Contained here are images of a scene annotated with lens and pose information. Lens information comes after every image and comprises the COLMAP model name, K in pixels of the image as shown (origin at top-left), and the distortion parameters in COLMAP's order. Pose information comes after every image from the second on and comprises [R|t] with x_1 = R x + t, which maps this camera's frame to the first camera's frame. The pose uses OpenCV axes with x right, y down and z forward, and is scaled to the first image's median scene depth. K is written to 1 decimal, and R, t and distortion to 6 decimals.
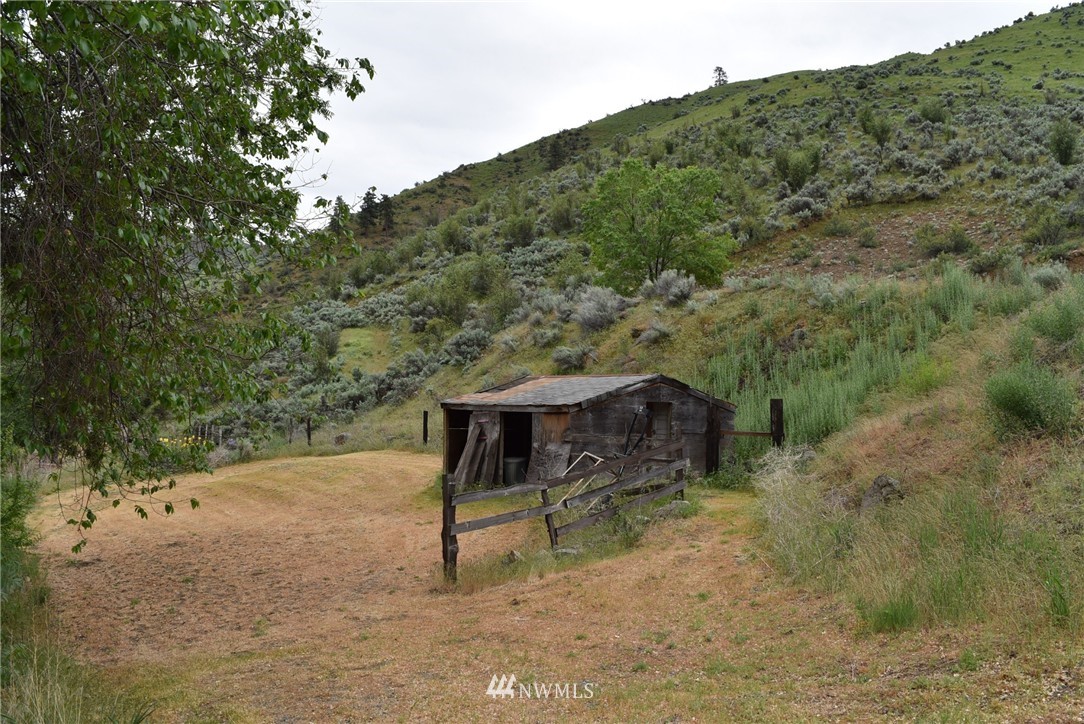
lens RADIAL K [[857.7, 0, 540.8], [0, 857.7, 362.4], [0, 0, 1]] dist [-0.093584, 0.025172]
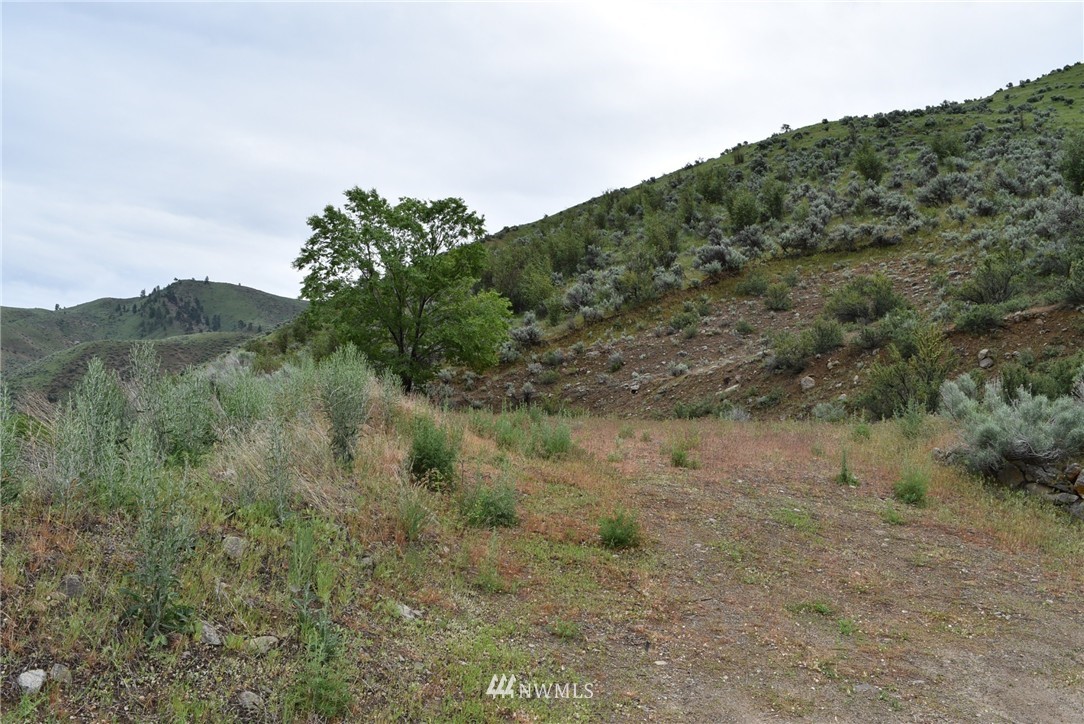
lens RADIAL K [[857.7, 0, 542.5], [0, 857.7, 362.6], [0, 0, 1]] dist [-0.093584, 0.025172]
pose [[0.994524, 0.004847, -0.104398, 0.232123], [-0.012581, 0.997213, -0.073544, -0.031931], [0.103751, 0.074455, 0.991813, 0.232850]]
